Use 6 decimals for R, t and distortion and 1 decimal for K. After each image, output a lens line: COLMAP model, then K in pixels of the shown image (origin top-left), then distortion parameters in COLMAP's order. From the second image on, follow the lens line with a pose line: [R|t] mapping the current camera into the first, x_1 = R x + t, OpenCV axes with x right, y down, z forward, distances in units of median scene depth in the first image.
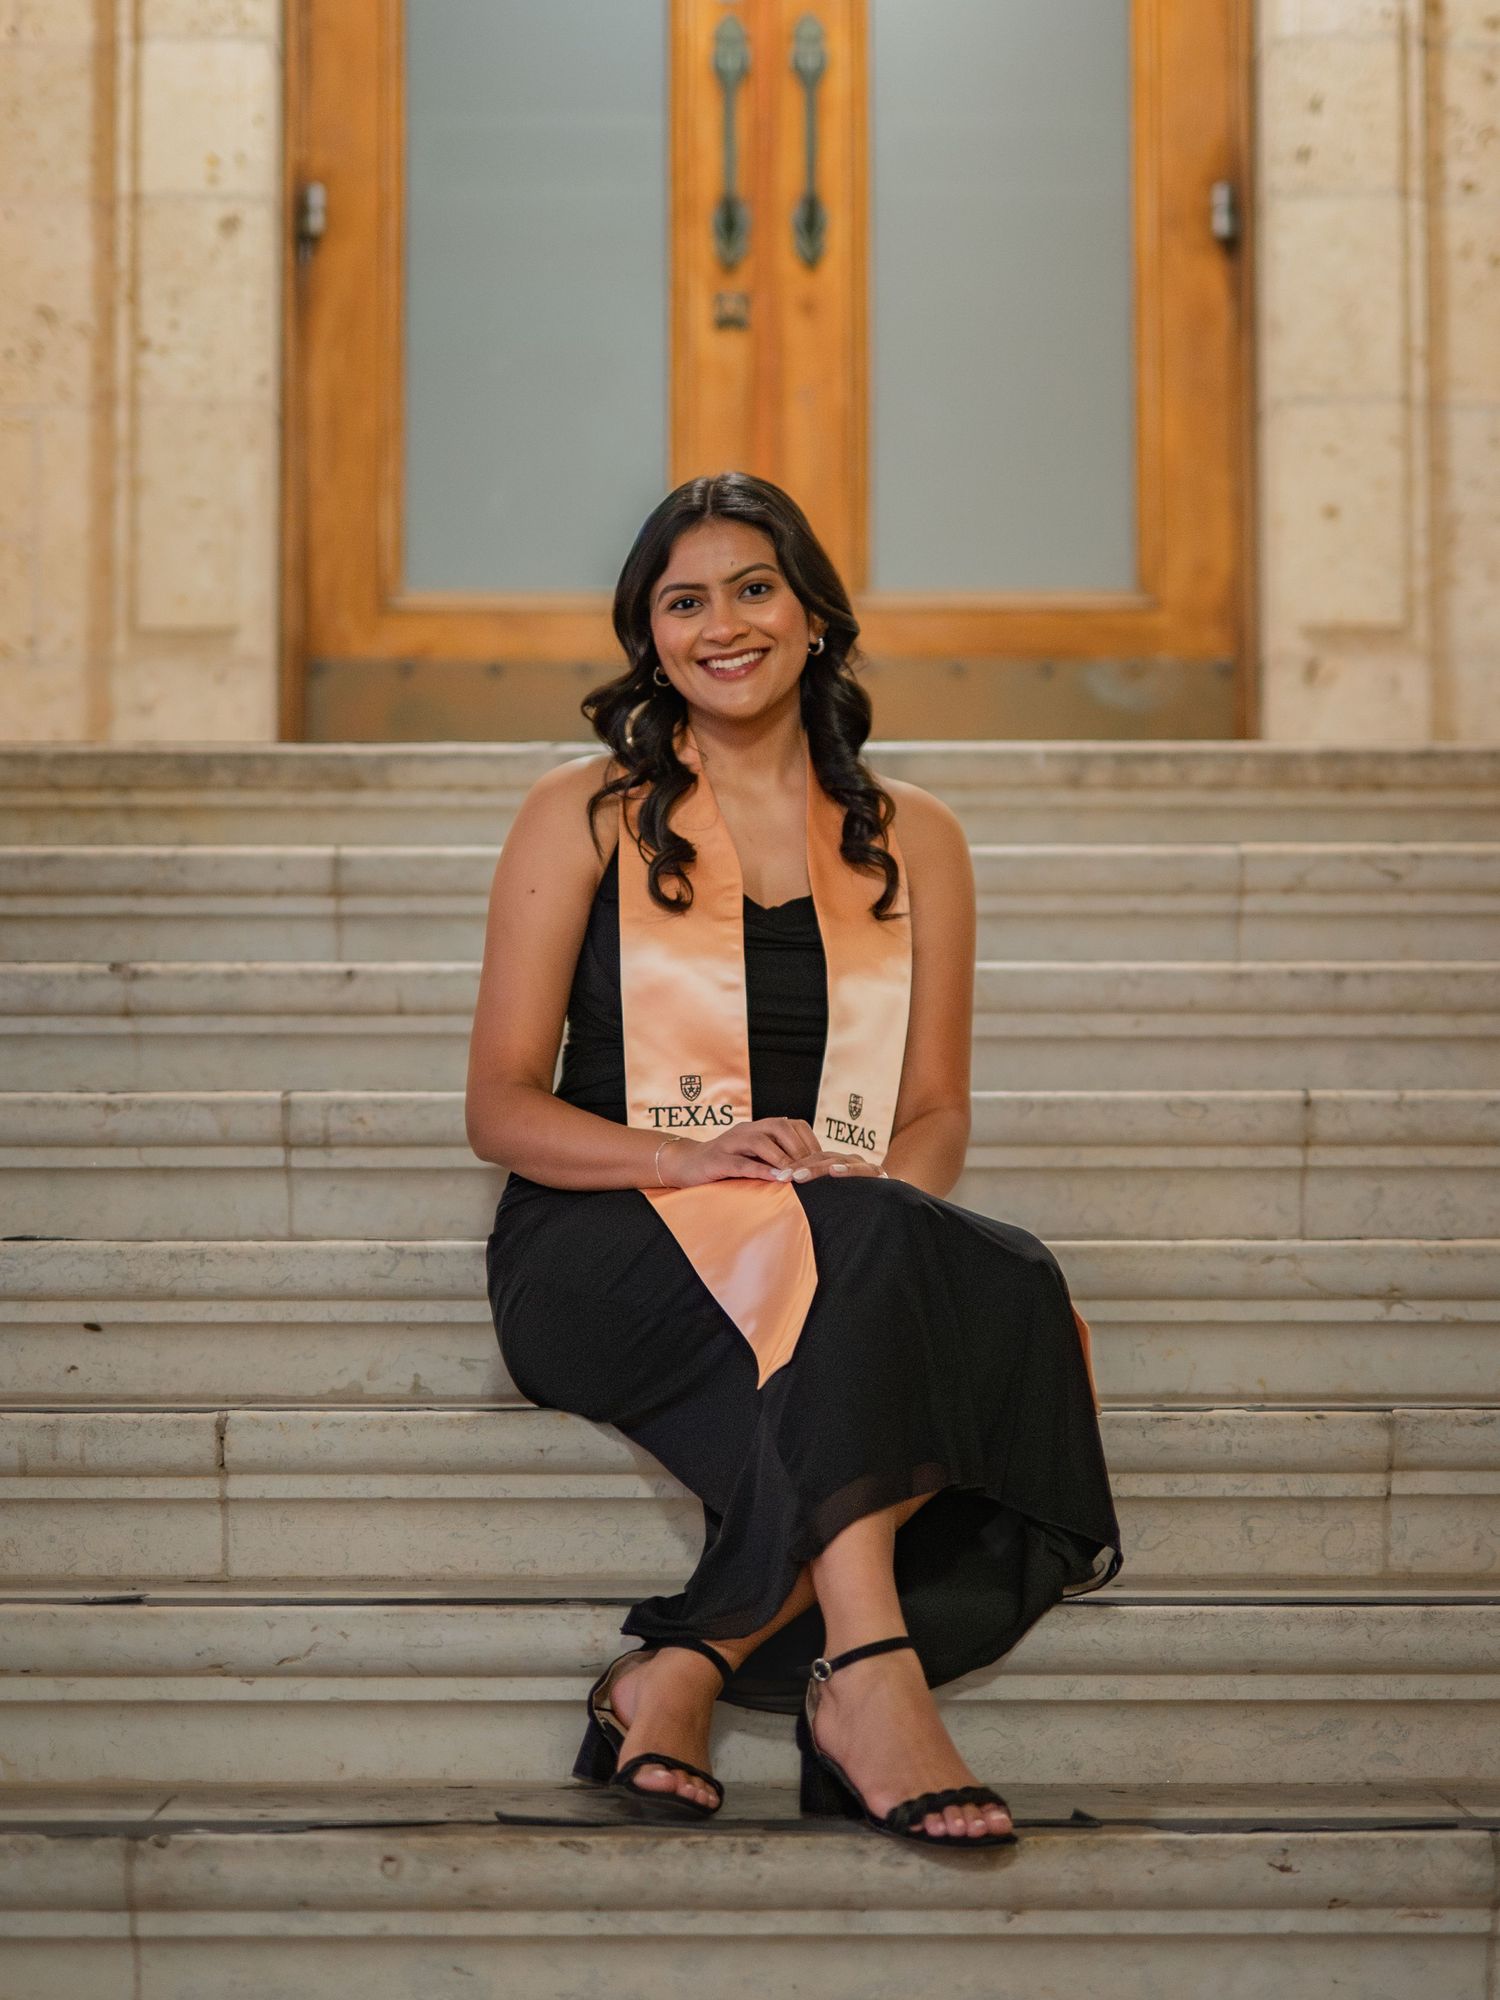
lens RADIAL K [[4874.8, 0, 867.4], [0, 4874.8, 1064.1], [0, 0, 1]] dist [-0.019459, -0.142444]
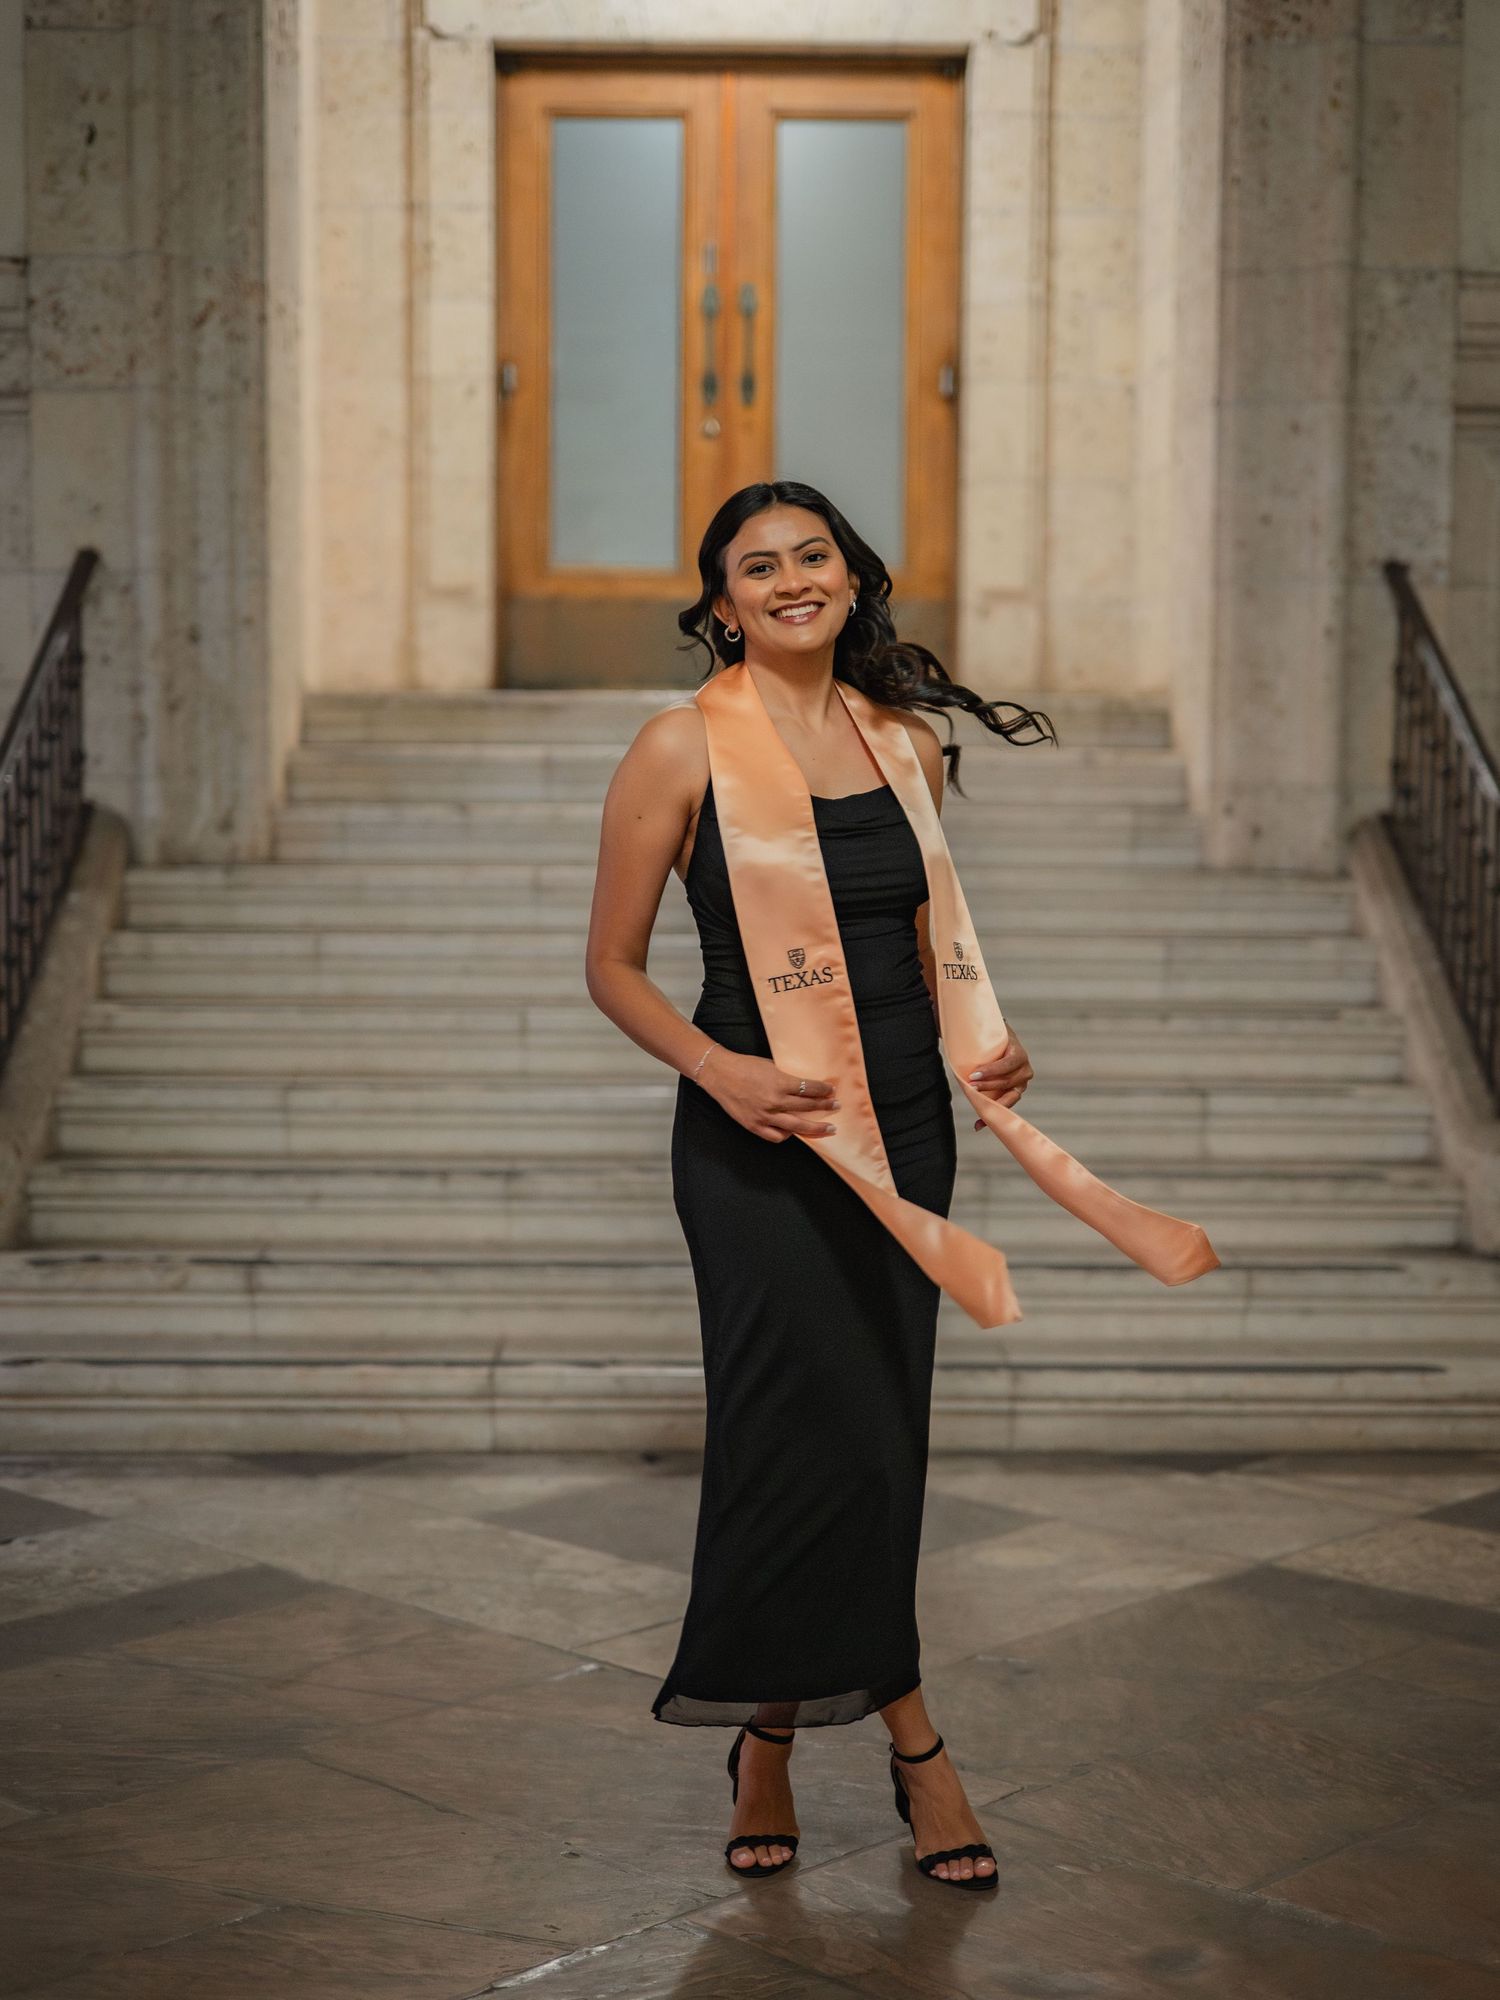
lens RADIAL K [[3239.5, 0, 750.0], [0, 3239.5, 1000.0], [0, 0, 1]] dist [-0.016865, 0.132334]
pose [[0.999909, 0.010247, -0.008821, 0.005323], [-0.009104, 0.992611, 0.121000, -0.108542], [0.009996, -0.120909, 0.992613, -0.543954]]
